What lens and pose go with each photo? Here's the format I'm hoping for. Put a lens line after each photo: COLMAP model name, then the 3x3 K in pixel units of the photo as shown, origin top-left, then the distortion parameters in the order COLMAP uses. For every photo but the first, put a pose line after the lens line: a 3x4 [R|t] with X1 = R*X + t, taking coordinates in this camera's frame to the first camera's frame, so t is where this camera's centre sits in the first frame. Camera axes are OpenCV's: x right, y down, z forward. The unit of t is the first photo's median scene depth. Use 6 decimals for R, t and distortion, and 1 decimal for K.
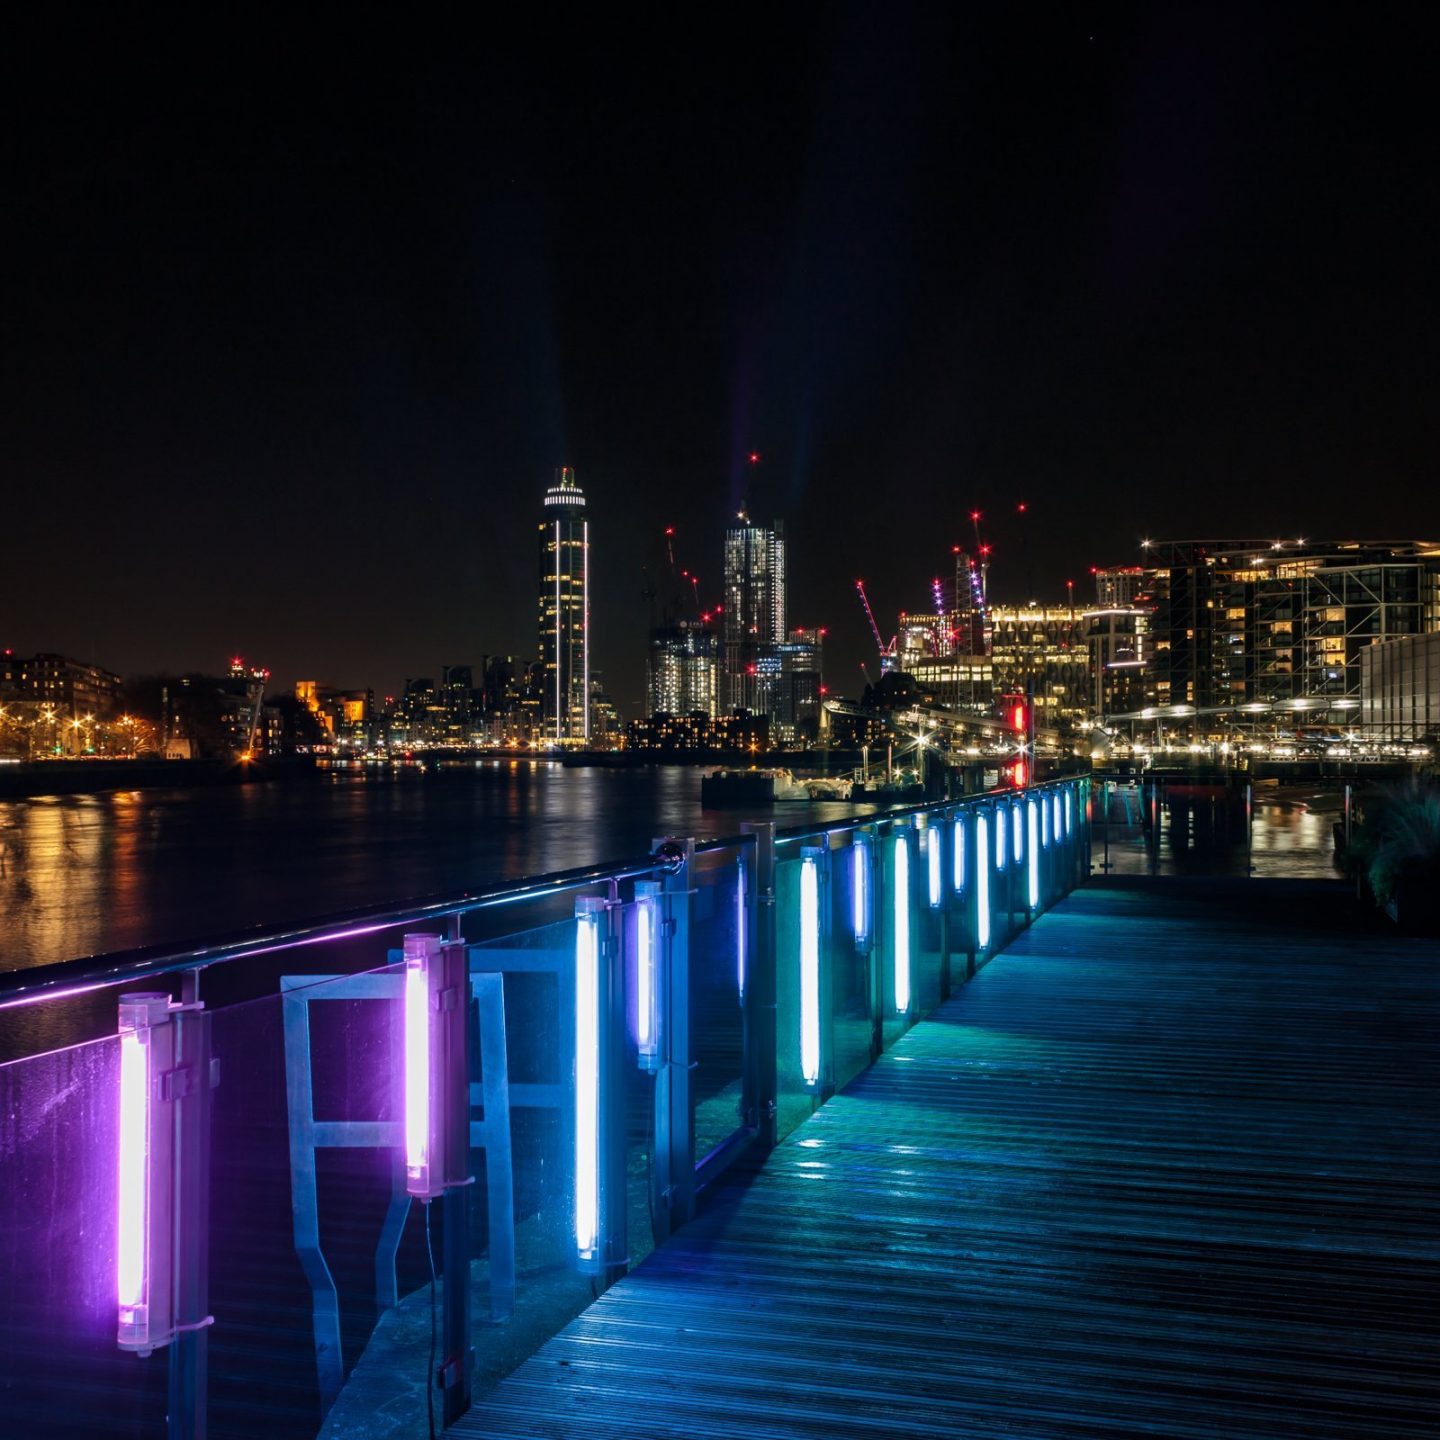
lens RADIAL K [[1748.9, 0, 719.3], [0, 1748.9, 698.7], [0, 0, 1]] dist [0.037619, -0.041453]
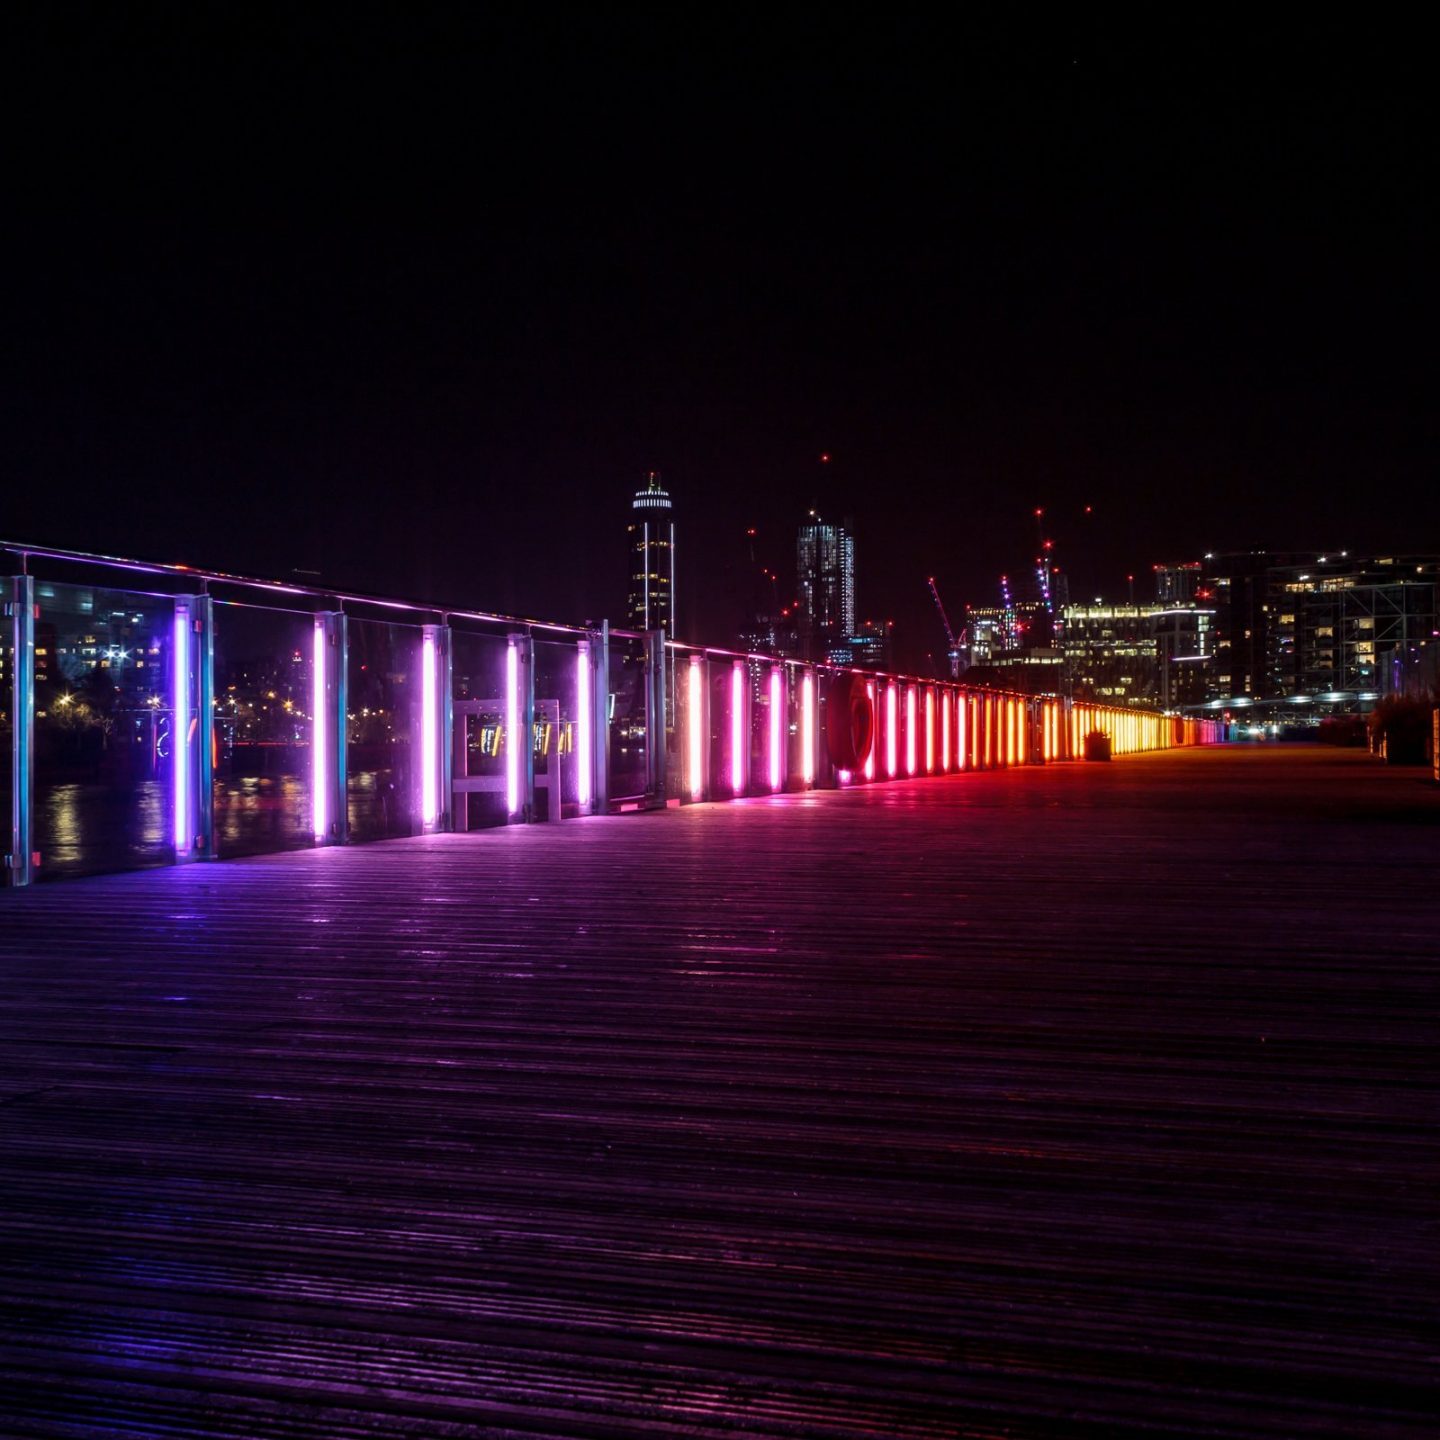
lens RADIAL K [[1797.5, 0, 687.6], [0, 1797.5, 717.8], [0, 0, 1]] dist [0.019962, -0.037766]
pose [[0.999270, -0.004120, -0.037983, -0.037163], [0.004779, 0.999839, 0.017269, -0.002510], [0.037905, -0.017438, 0.999129, -0.134297]]
